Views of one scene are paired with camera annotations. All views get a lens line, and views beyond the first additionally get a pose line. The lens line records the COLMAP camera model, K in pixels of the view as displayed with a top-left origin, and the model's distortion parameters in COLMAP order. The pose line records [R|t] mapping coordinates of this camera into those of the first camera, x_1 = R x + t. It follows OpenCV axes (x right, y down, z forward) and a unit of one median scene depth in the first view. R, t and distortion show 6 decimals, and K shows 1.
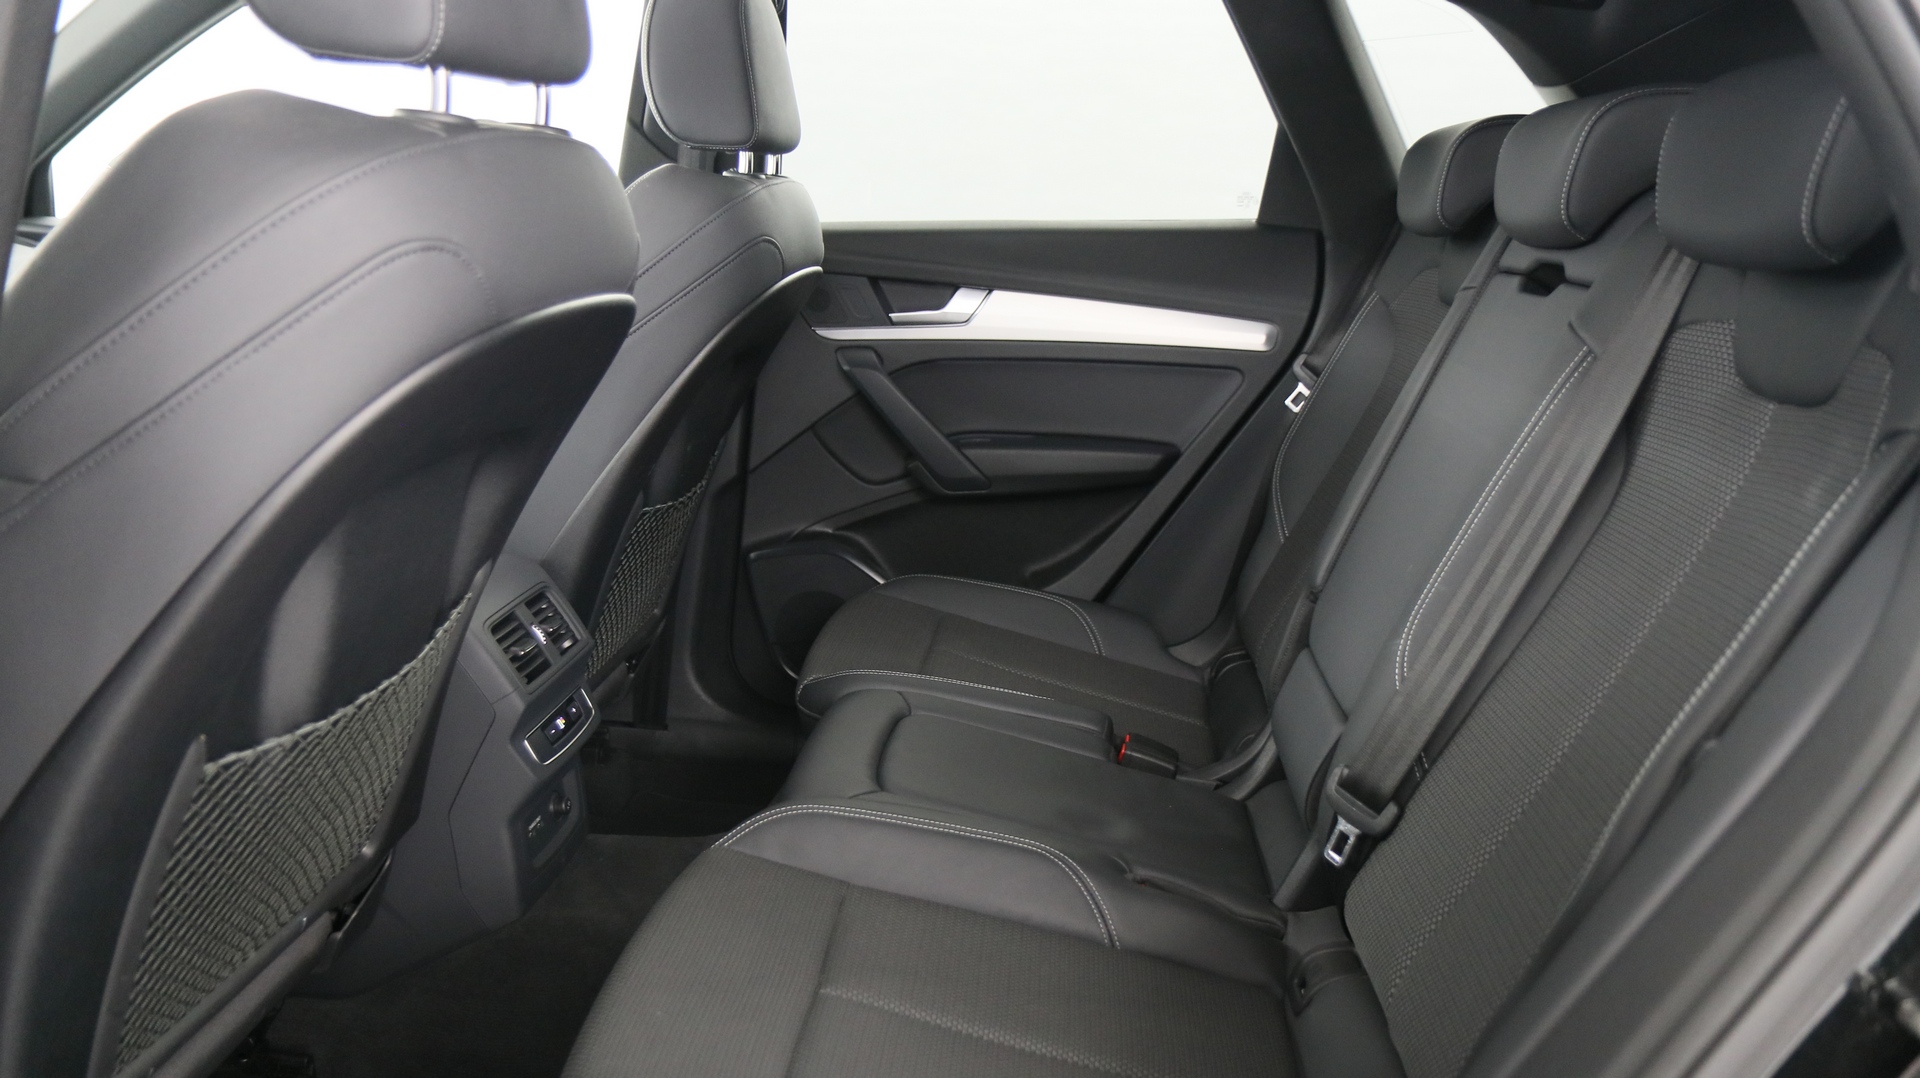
lens RADIAL K [[1446.3, 0, 948.9], [0, 1446.3, 544.5], [0, 0, 1]] dist [-0.025522, 0.027364]
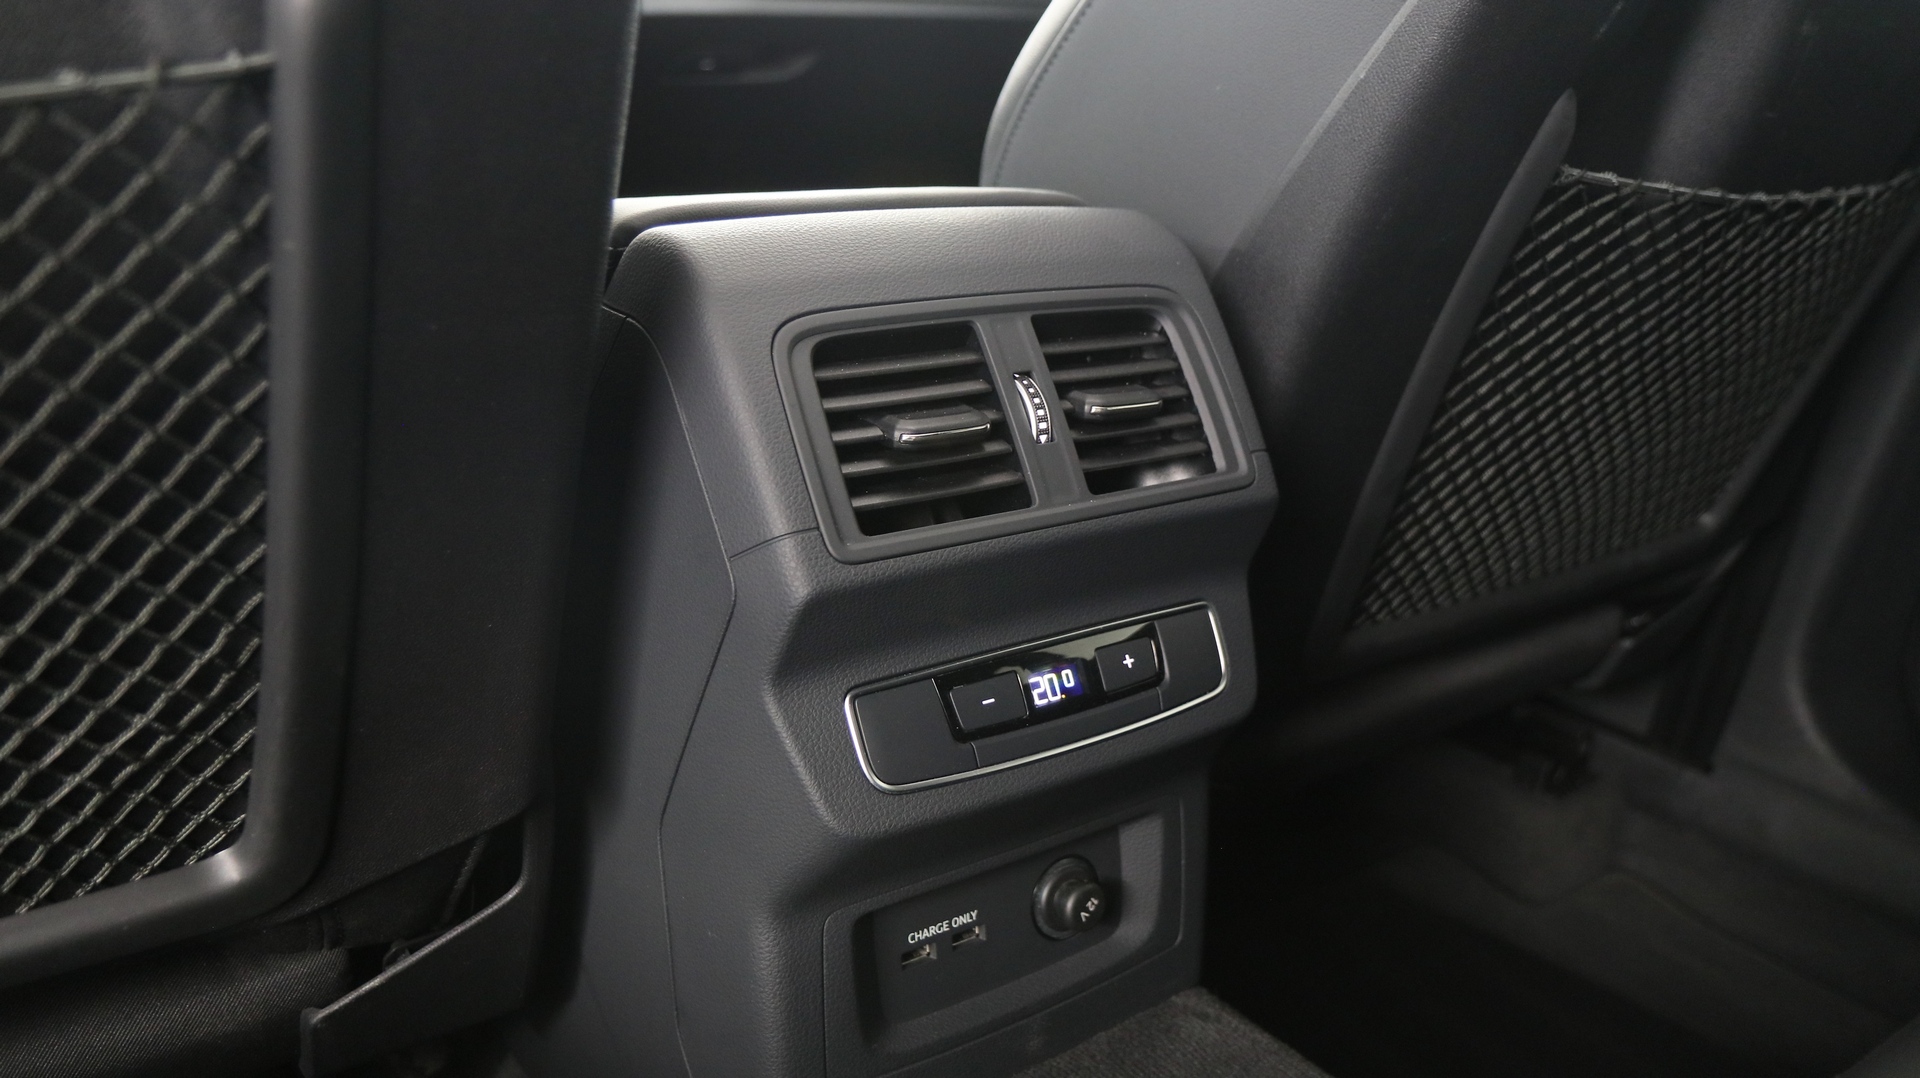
lens RADIAL K [[1446.3, 0, 948.9], [0, 1446.3, 544.5], [0, 0, 1]] dist [-0.025522, 0.027364]
pose [[0.656880, 0.231416, -0.717604, -0.052882], [-0.186697, 0.972019, 0.142562, 0.048862], [0.730516, 0.040329, 0.681704, 0.750999]]
